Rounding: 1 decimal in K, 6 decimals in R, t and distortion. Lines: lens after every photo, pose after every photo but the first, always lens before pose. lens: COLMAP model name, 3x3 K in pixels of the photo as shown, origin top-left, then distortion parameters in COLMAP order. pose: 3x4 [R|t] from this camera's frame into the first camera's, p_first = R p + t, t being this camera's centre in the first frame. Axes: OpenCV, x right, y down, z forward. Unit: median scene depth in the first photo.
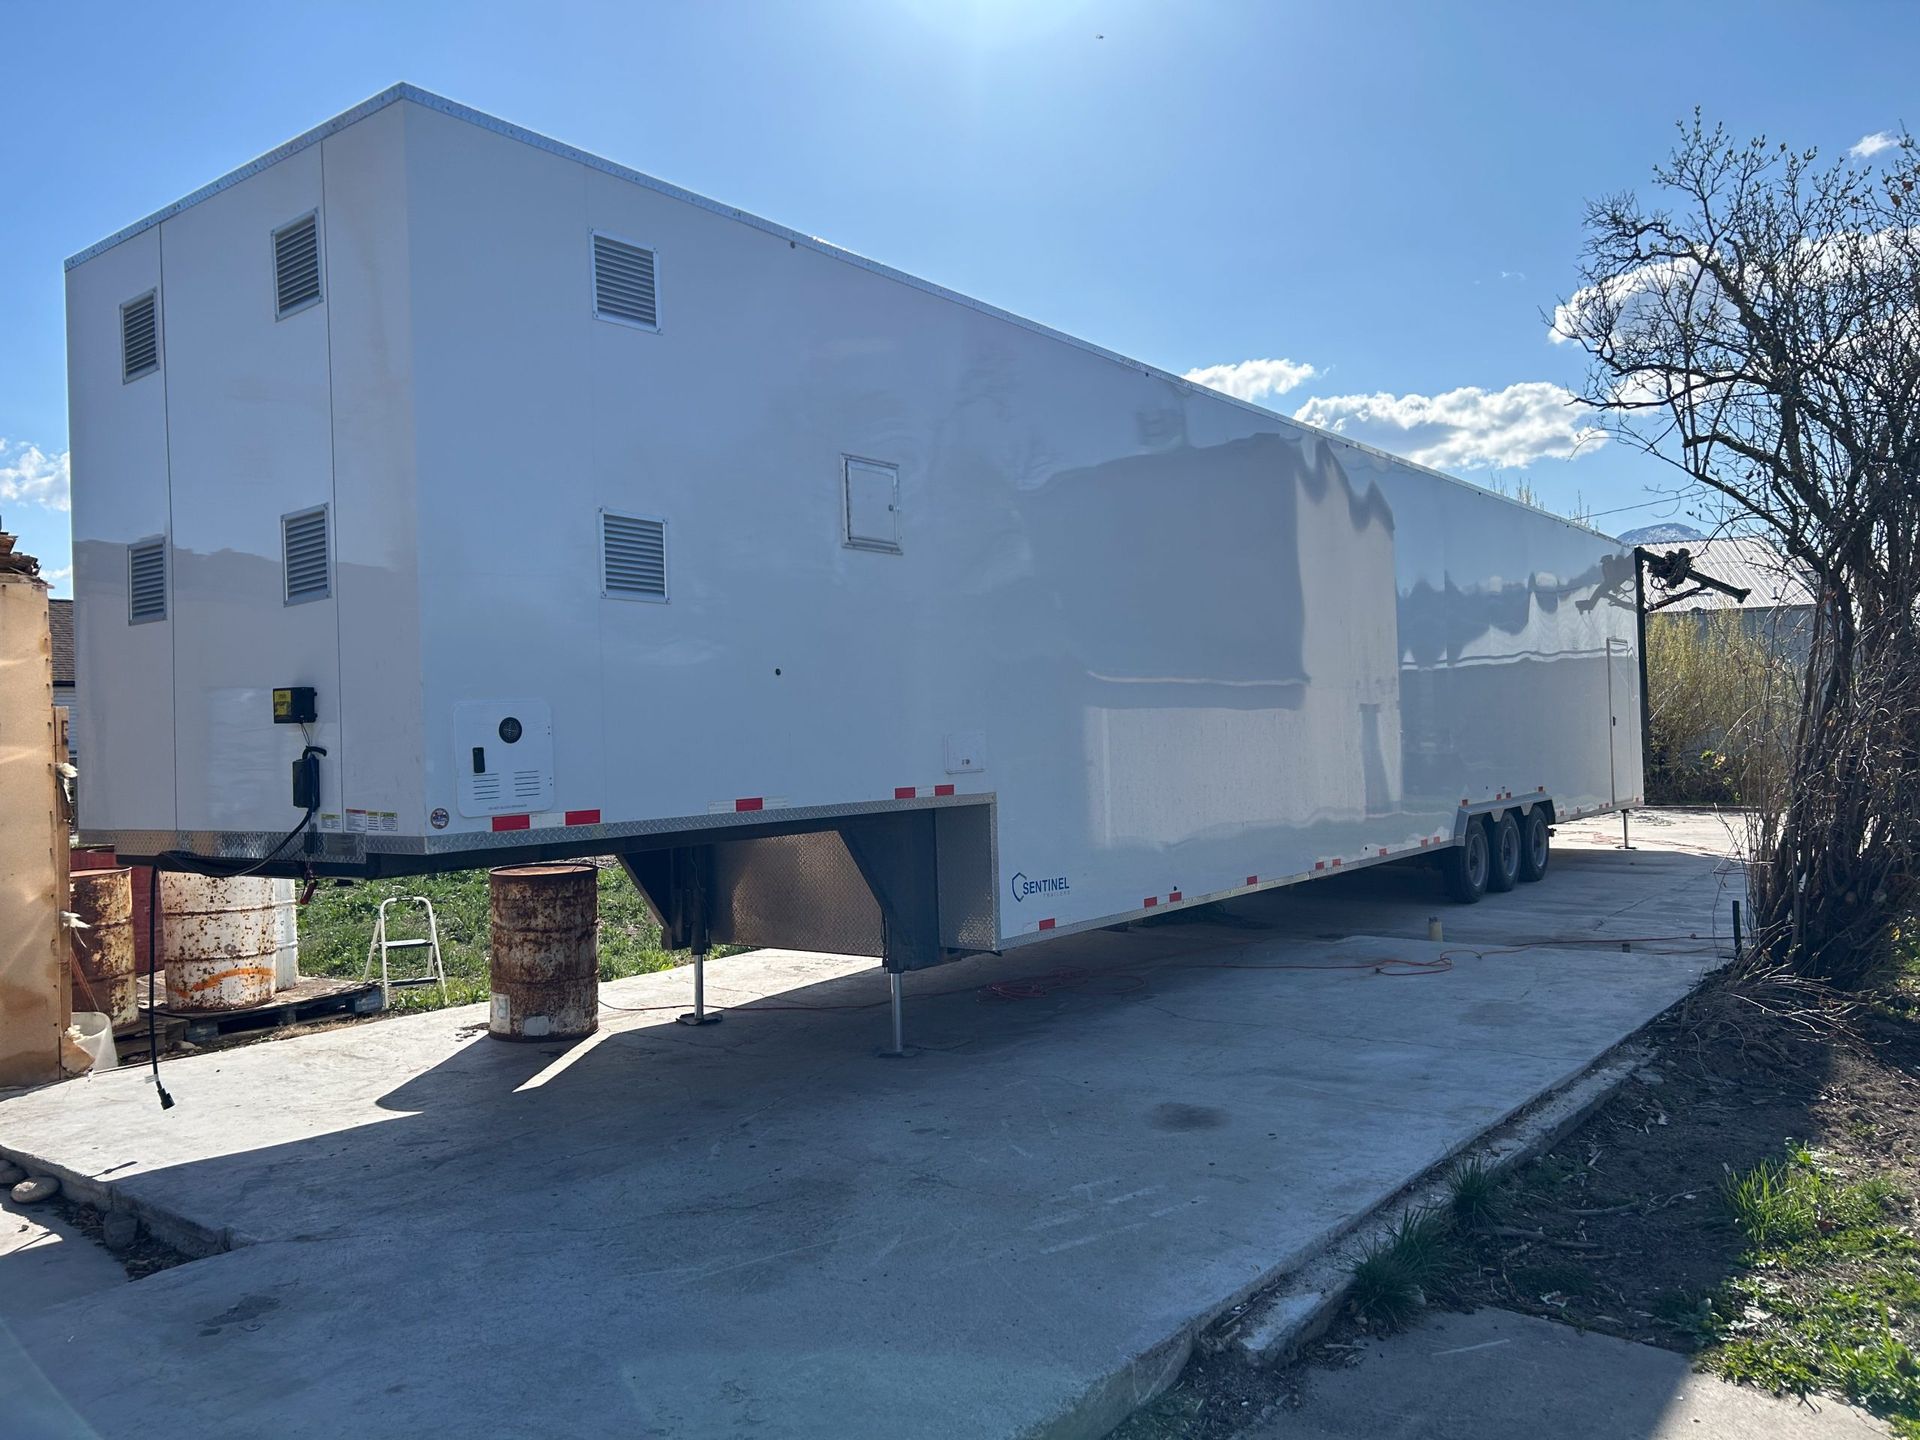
lens RADIAL K [[1396.4, 0, 960.0], [0, 1396.4, 720.0], [0, 0, 1]] dist [0.134256, -0.176229]
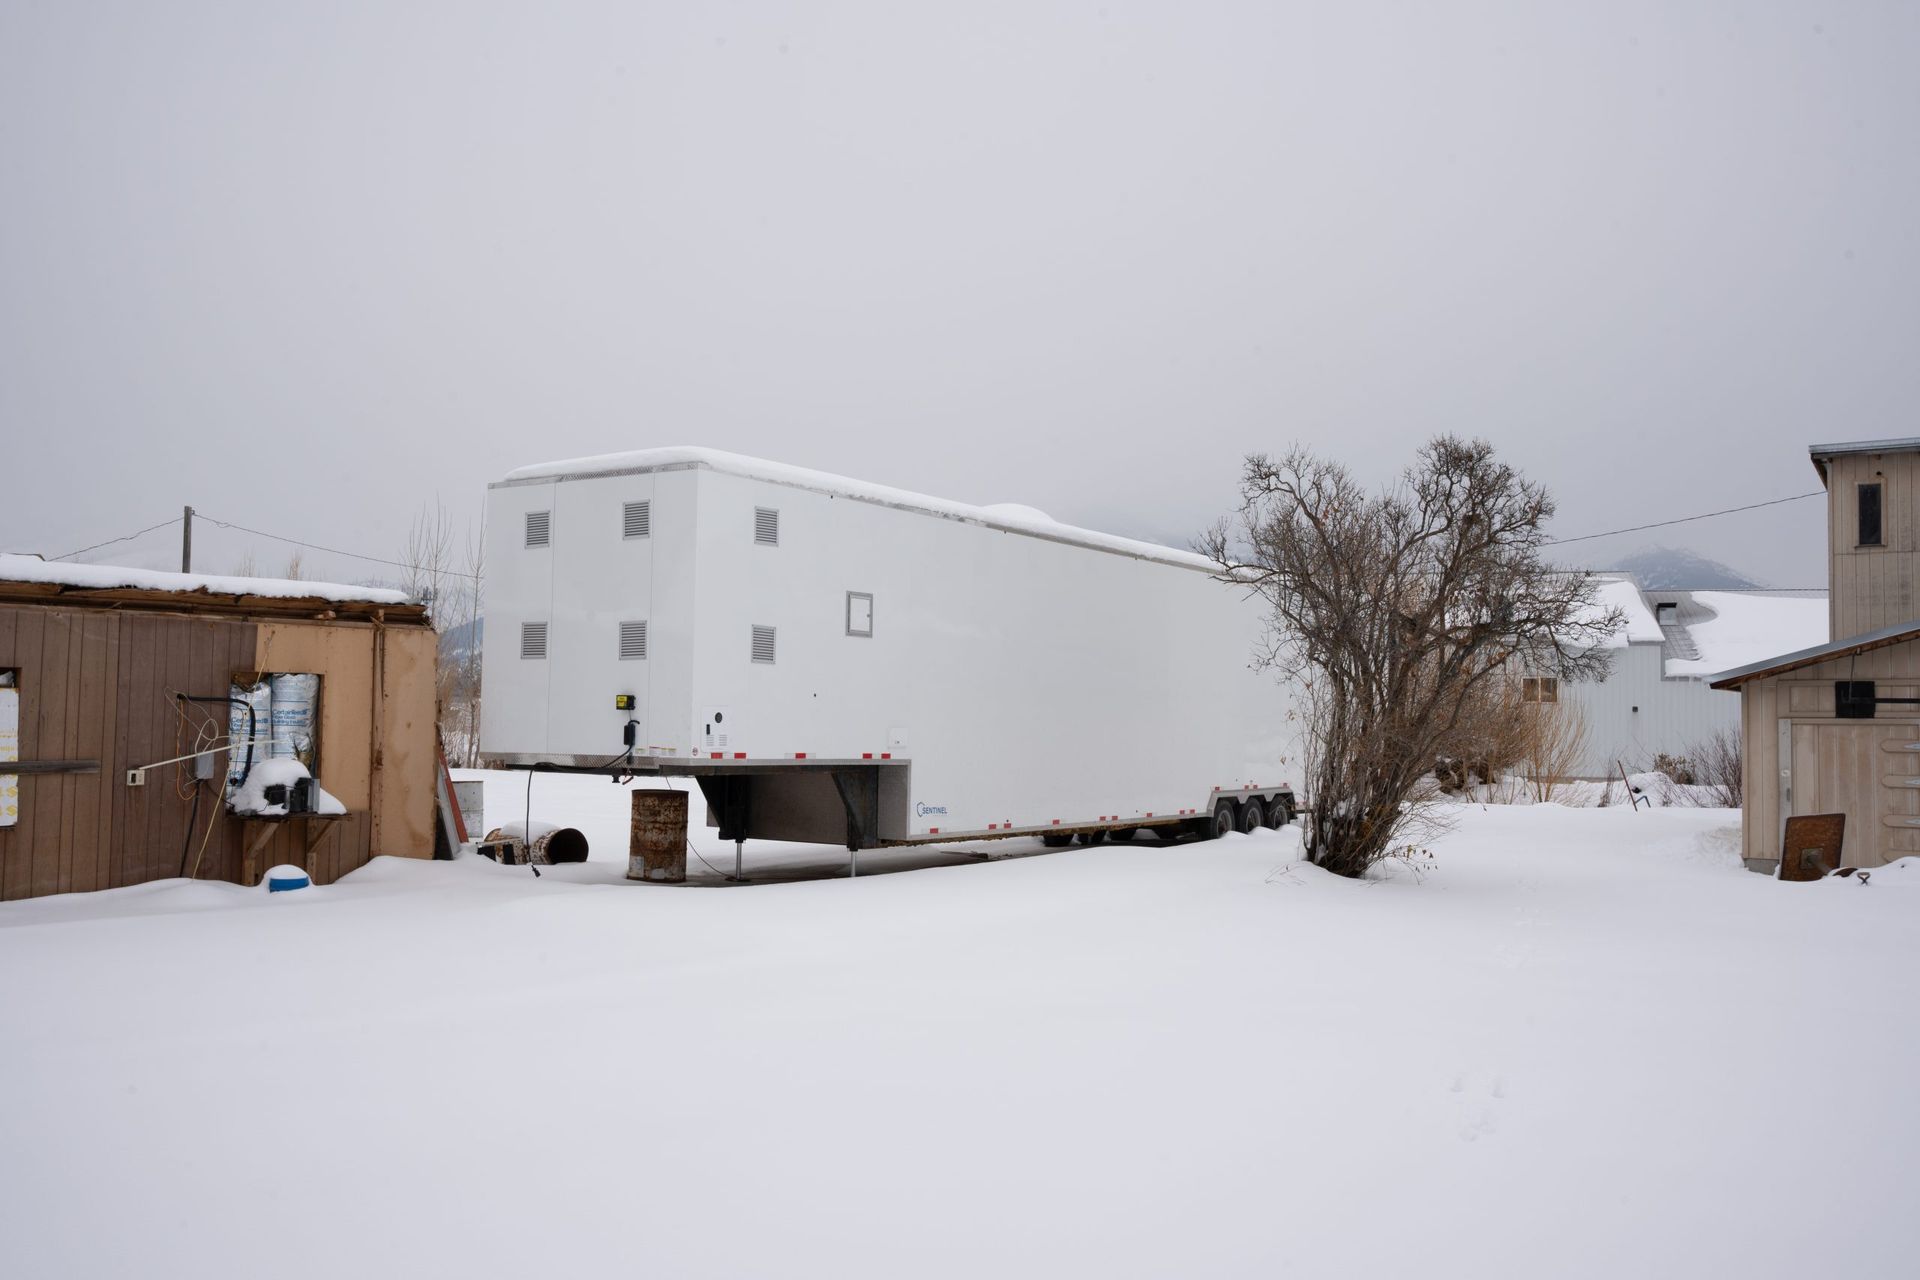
lens RADIAL K [[1599.7, 0, 960.0], [0, 1599.7, 640.0], [0, 0, 1]] dist [-0.012427, -0.000147]
pose [[0.996223, 0.049038, 0.071657, -0.070116], [-0.045662, 0.997802, -0.048017, -0.008086], [-0.073854, 0.044563, 0.996273, -1.155825]]
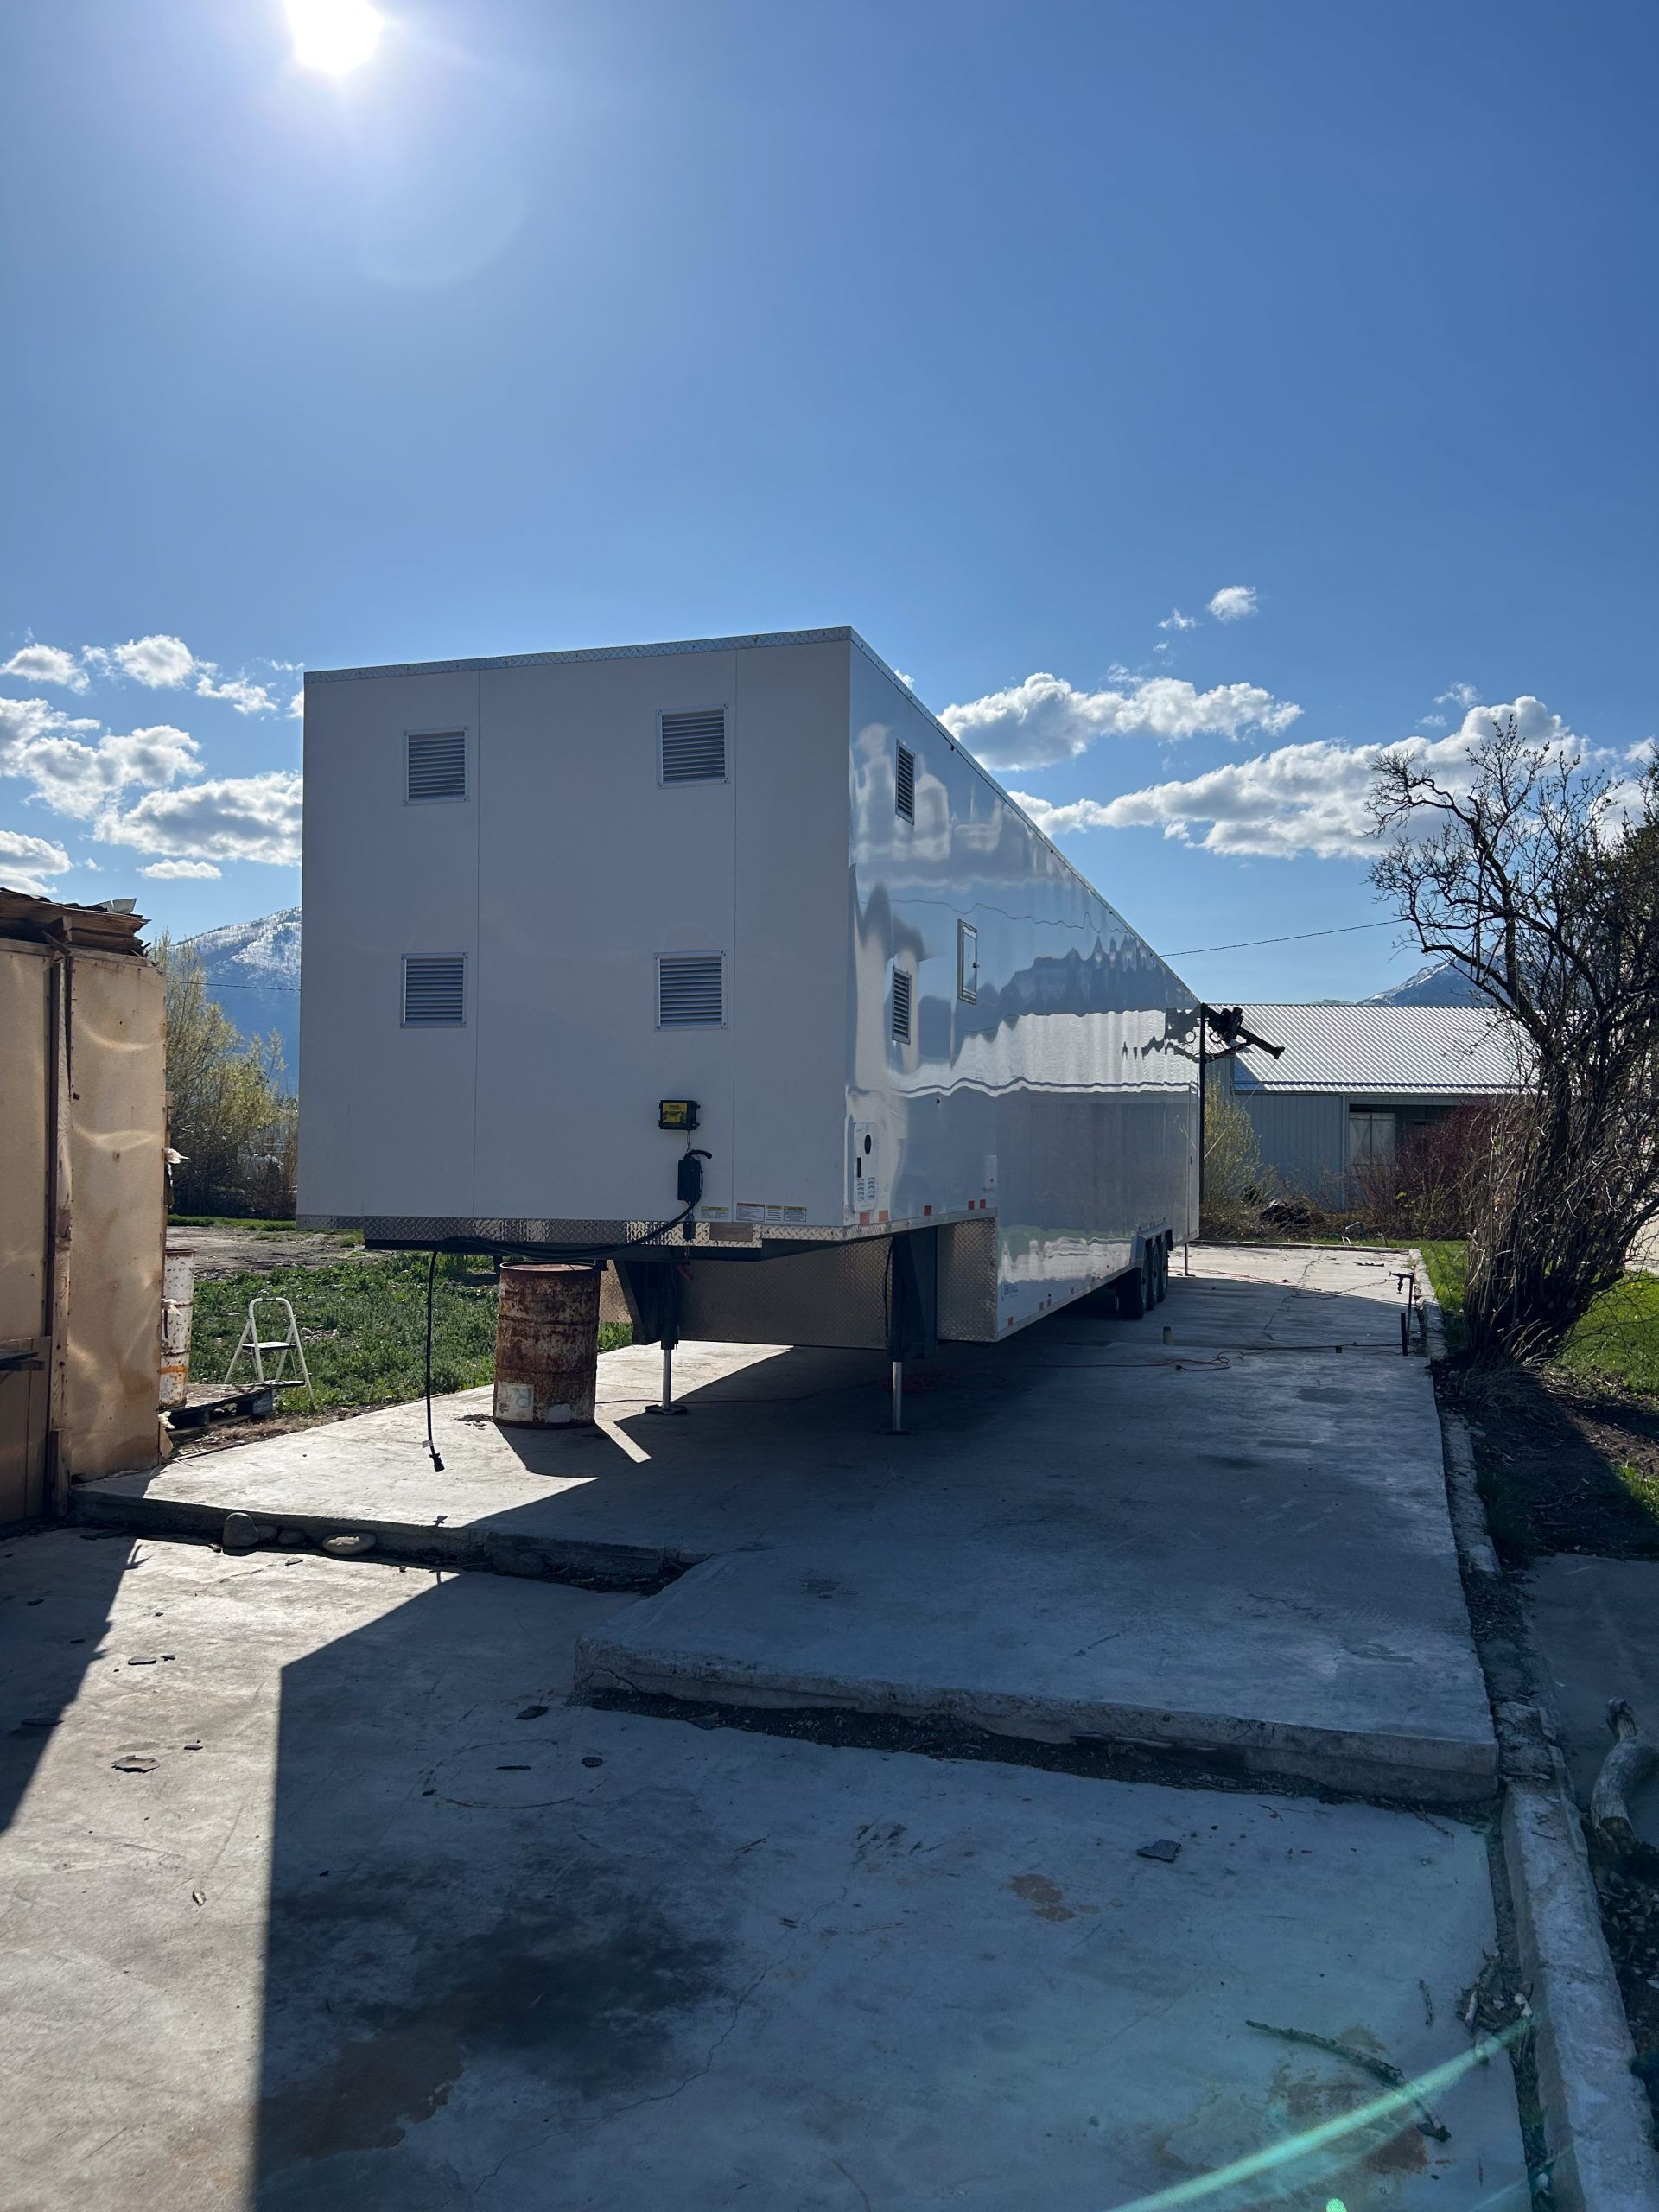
lens RADIAL K [[1608.7, 0, 829.5], [0, 1608.7, 1106.0], [0, 0, 1]] dist [0.134256, -0.176229]
pose [[0.938518, 0.051649, 0.341345, -0.544507], [-0.046453, 0.998647, -0.023383, 0.005302], [-0.342090, 0.006089, 0.939647, -0.213220]]
